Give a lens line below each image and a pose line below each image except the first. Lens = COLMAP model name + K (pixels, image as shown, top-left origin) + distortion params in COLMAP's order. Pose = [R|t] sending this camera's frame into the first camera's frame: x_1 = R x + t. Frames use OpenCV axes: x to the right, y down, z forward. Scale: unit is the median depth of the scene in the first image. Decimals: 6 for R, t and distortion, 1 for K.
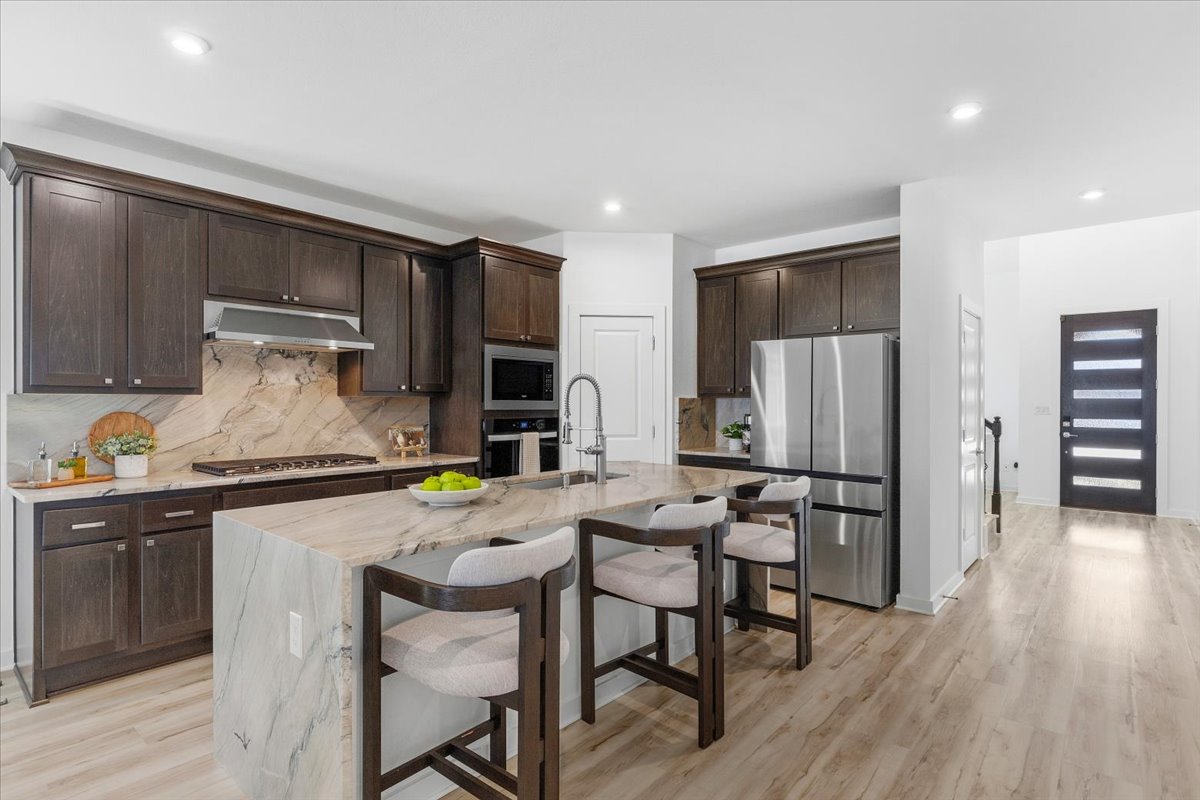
lens RADIAL K [[616.2, 0, 604.0], [0, 616.2, 401.0], [0, 0, 1]] dist [-0.010366, -0.003162]
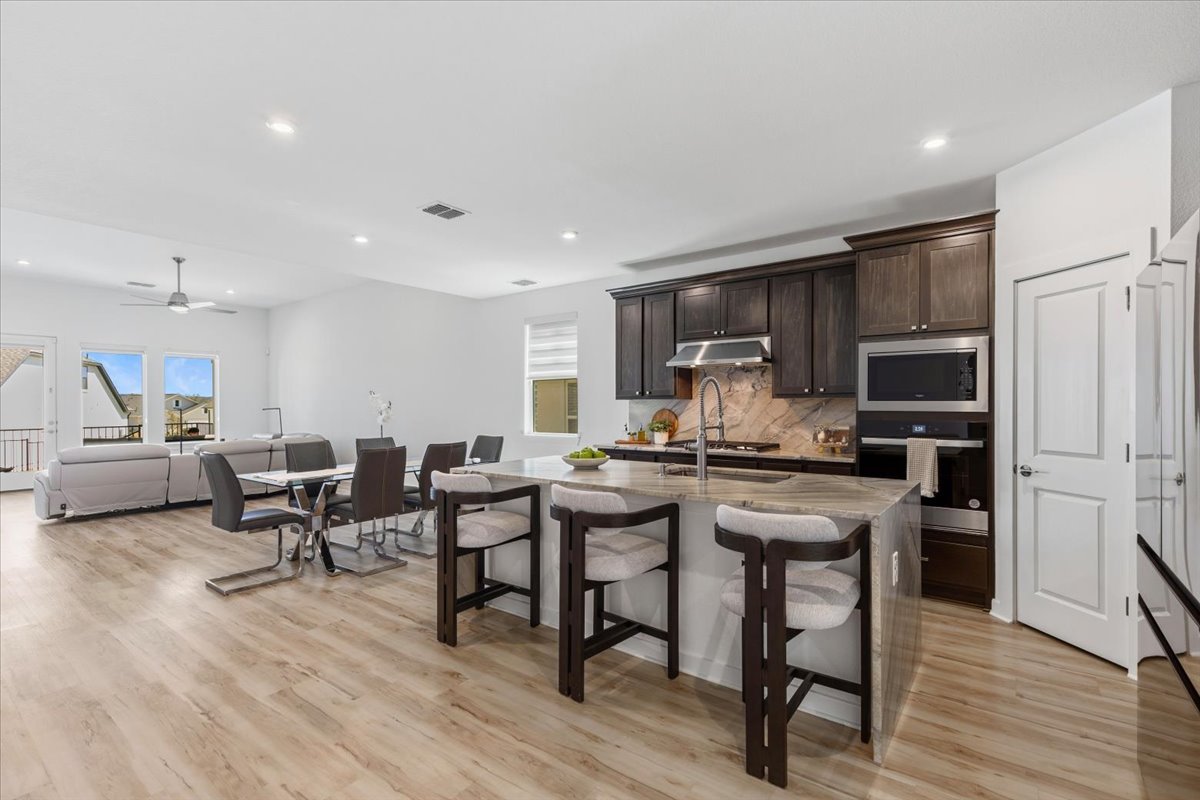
lens RADIAL K [[551.2, 0, 599.5], [0, 551.2, 404.4], [0, 0, 1]] dist [0.002033, 0.000329]
pose [[0.044269, 0.000793, -0.999019, 0.827891], [0.007178, 0.999974, 0.001112, 0.000298], [0.998994, -0.007220, 0.044262, 0.686958]]
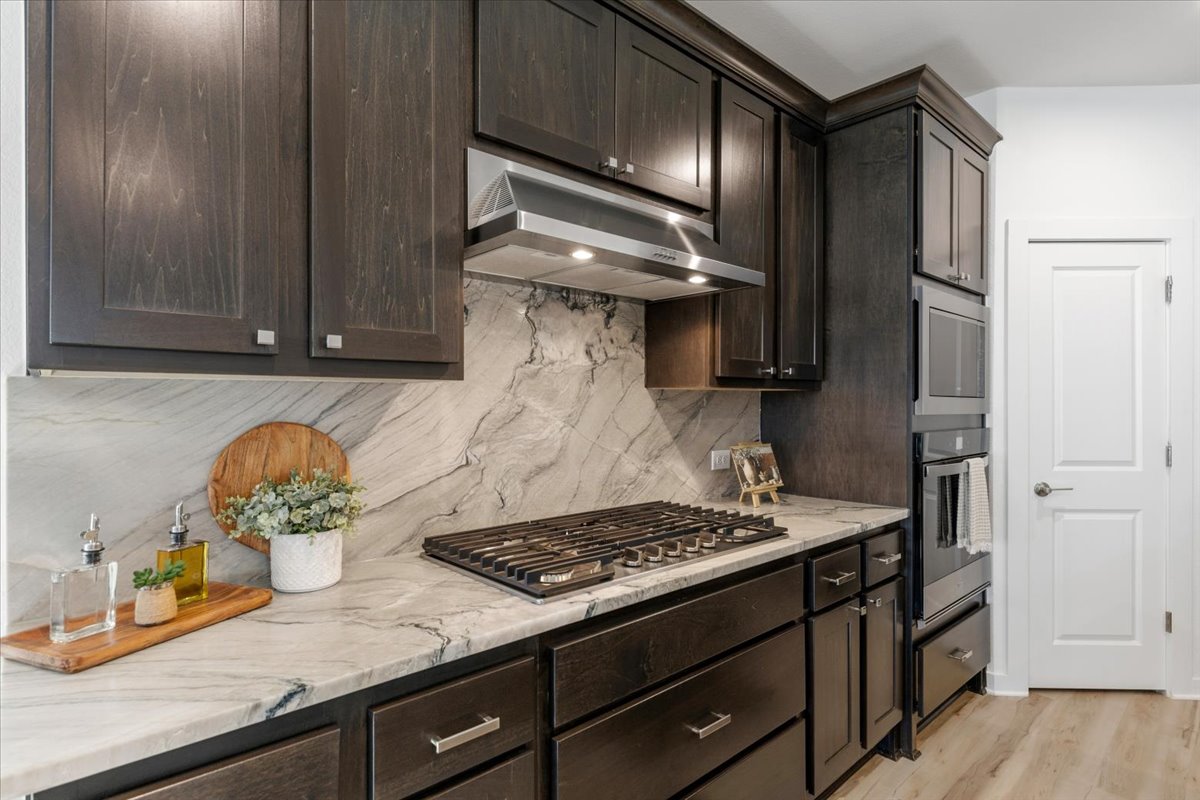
lens RADIAL K [[616.2, 0, 579.8], [0, 616.2, 402.3], [0, 0, 1]] dist [-0.010366, -0.003162]
pose [[0.990965, 0.001334, -0.134117, -0.502750], [-0.000814, 0.999992, 0.003926, 0.002670], [0.134121, -0.003782, 0.990958, 0.580009]]
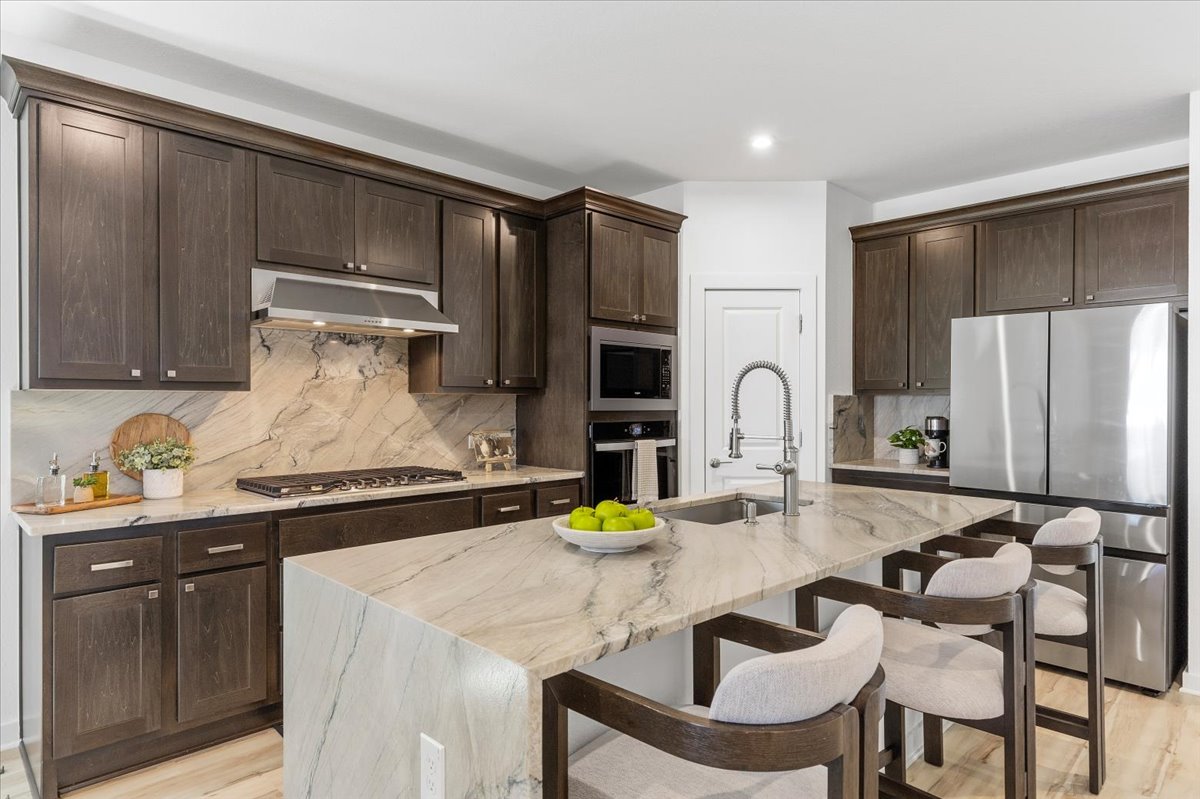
lens RADIAL K [[696.6, 0, 595.7], [0, 696.6, 402.0], [0, 0, 1]] dist [-0.002453, -0.004816]
pose [[0.996268, 0.000139, -0.086316, -0.141242], [0.000132, 0.999995, 0.003128, 0.000906], [0.086316, -0.003128, 0.996263, 0.159145]]
